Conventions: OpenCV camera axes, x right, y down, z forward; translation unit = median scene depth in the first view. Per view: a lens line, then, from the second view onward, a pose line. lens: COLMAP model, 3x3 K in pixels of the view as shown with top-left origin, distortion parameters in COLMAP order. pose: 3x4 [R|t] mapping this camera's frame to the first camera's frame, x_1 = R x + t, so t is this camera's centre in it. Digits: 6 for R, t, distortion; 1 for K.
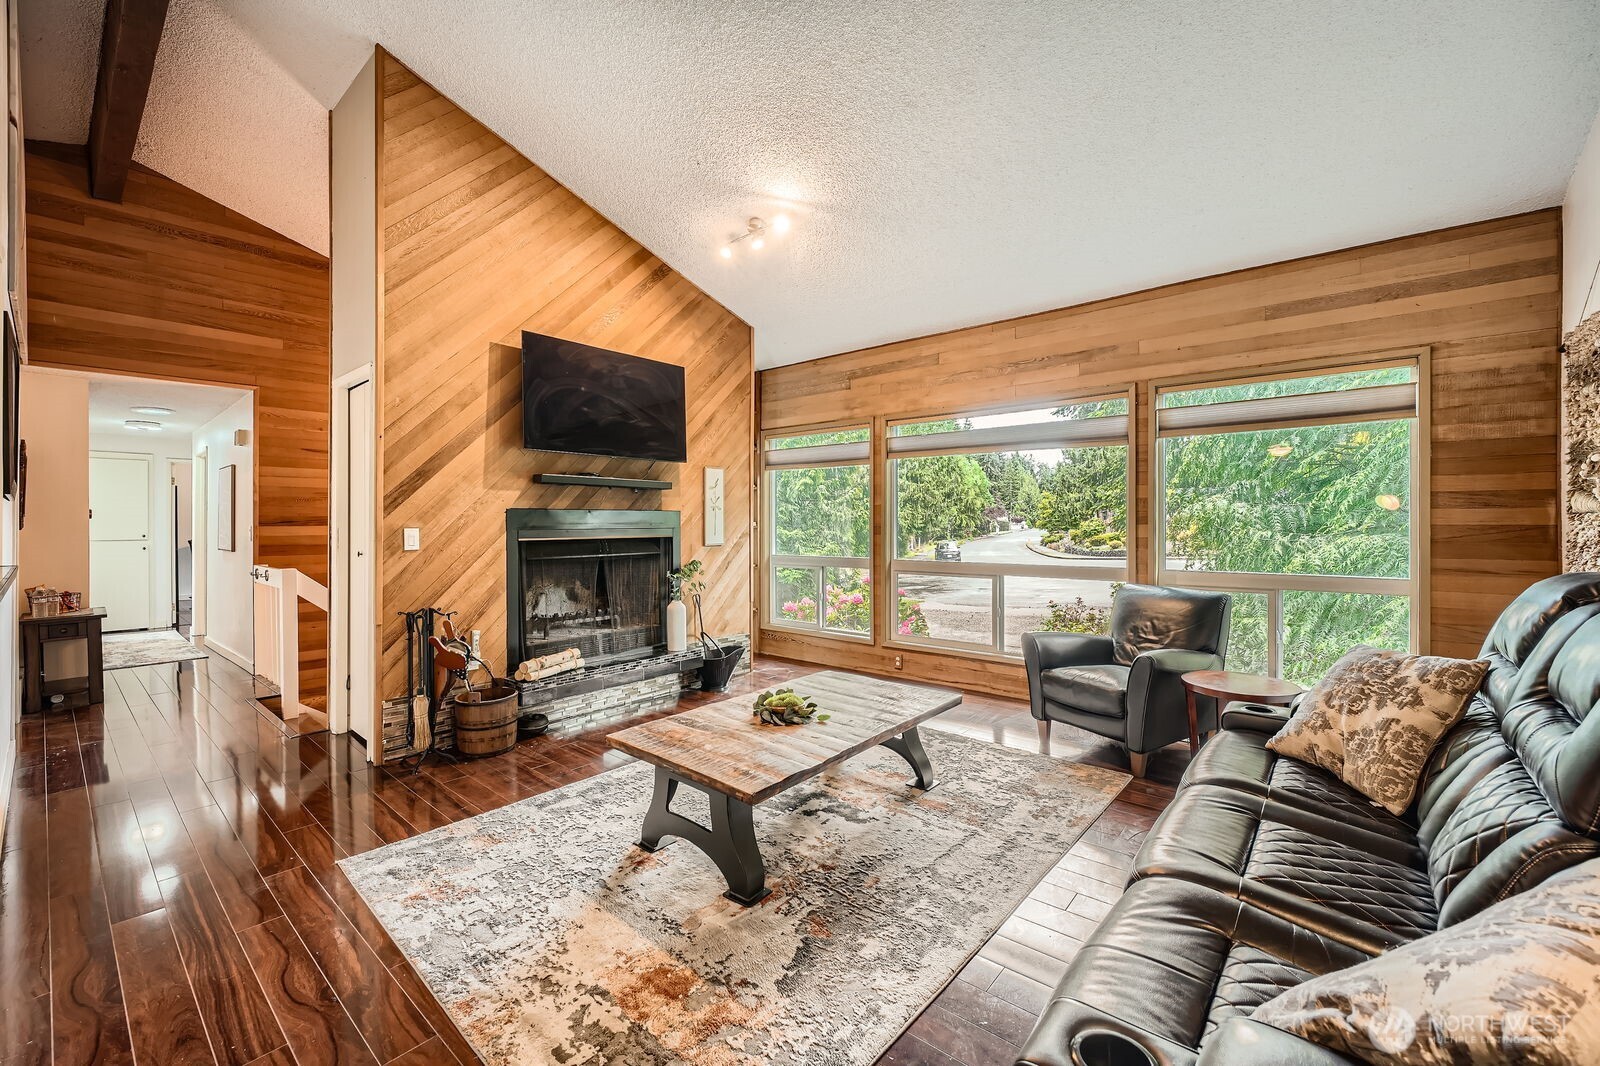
lens RADIAL K [[650.2, 0, 797.5], [0, 650.2, 524.7], [0, 0, 1]] dist [-0.015275, 0.000005]
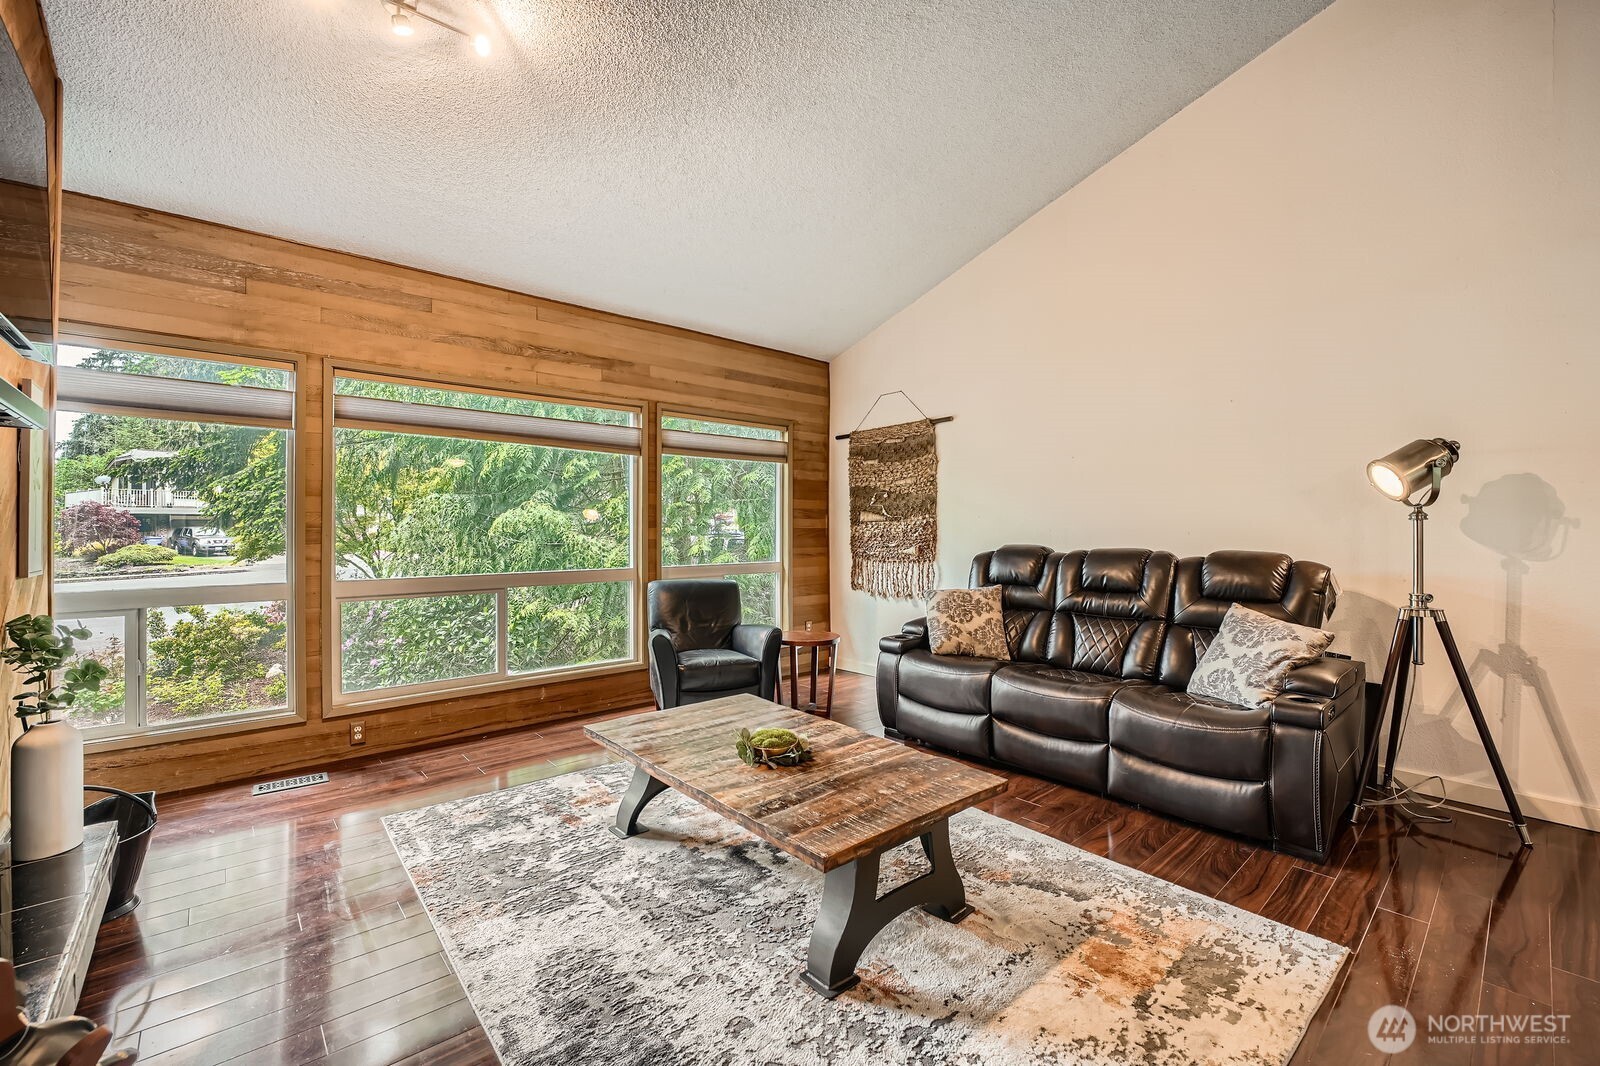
lens RADIAL K [[667.3, 0, 798.0], [0, 667.3, 525.3], [0, 0, 1]] dist [-0.009691, -0.000145]
pose [[0.142431, 0.007930, 0.989773, -0.753673], [0.003579, 0.999957, -0.008527, 0.007795], [-0.989798, 0.004757, 0.142396, 0.749493]]
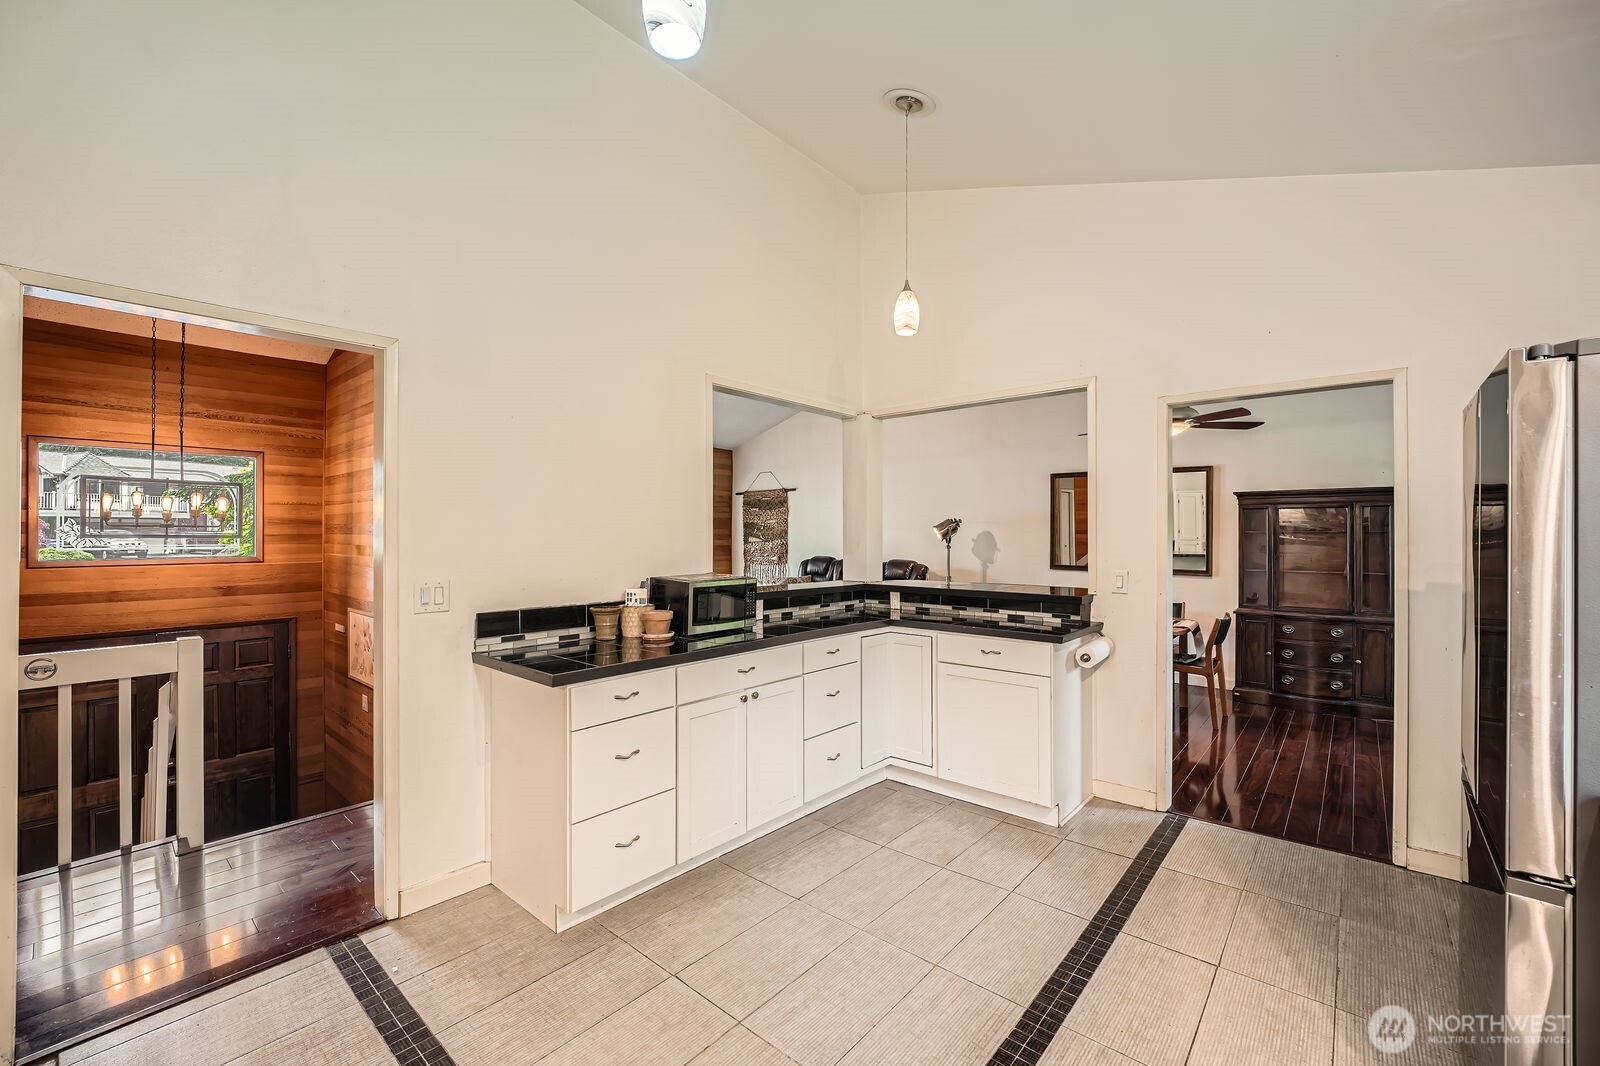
lens RADIAL K [[651.7, 0, 796.6], [0, 651.7, 528.0], [0, 0, 1]] dist [-0.013246, 0.000009]
pose [[0.017212, 0.009499, 0.999807, -2.105329], [-0.003588, 0.999949, -0.009439, -0.054787], [-0.999845, -0.003425, 0.017246, 0.553646]]
